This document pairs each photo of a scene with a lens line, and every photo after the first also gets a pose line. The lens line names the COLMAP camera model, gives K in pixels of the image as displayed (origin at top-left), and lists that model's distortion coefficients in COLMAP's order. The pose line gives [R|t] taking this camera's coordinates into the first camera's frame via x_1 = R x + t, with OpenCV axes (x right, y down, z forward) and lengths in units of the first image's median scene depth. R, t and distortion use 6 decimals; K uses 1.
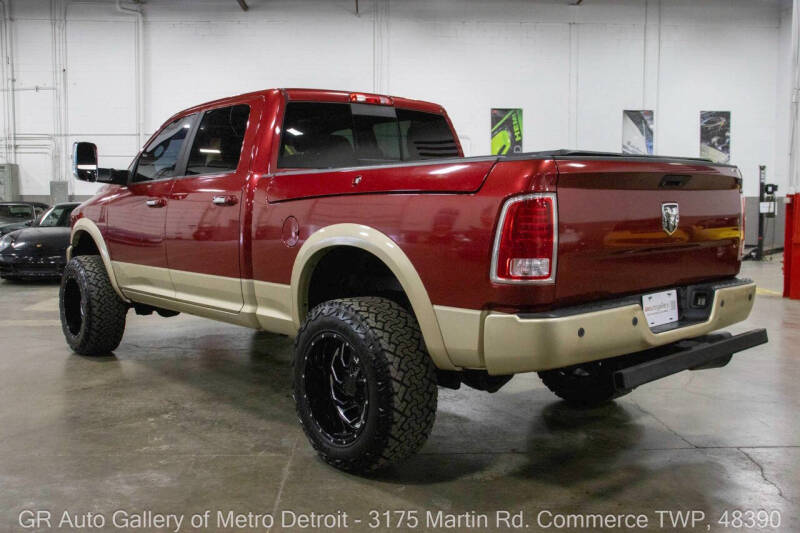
lens RADIAL K [[771.5, 0, 400.0], [0, 771.5, 266.5], [0, 0, 1]] dist [-0.060969, -0.003001]
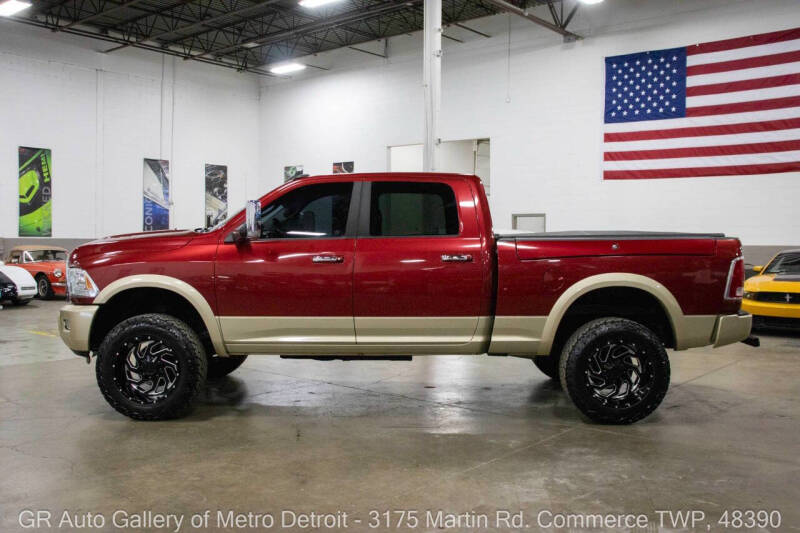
lens RADIAL K [[771.5, 0, 400.0], [0, 771.5, 266.5], [0, 0, 1]] dist [-0.060969, -0.003001]
pose [[0.671439, -0.019194, 0.740811, -0.257012], [0.056814, 0.998056, -0.025635, -0.008353], [-0.738879, 0.059301, 0.671224, 0.040583]]
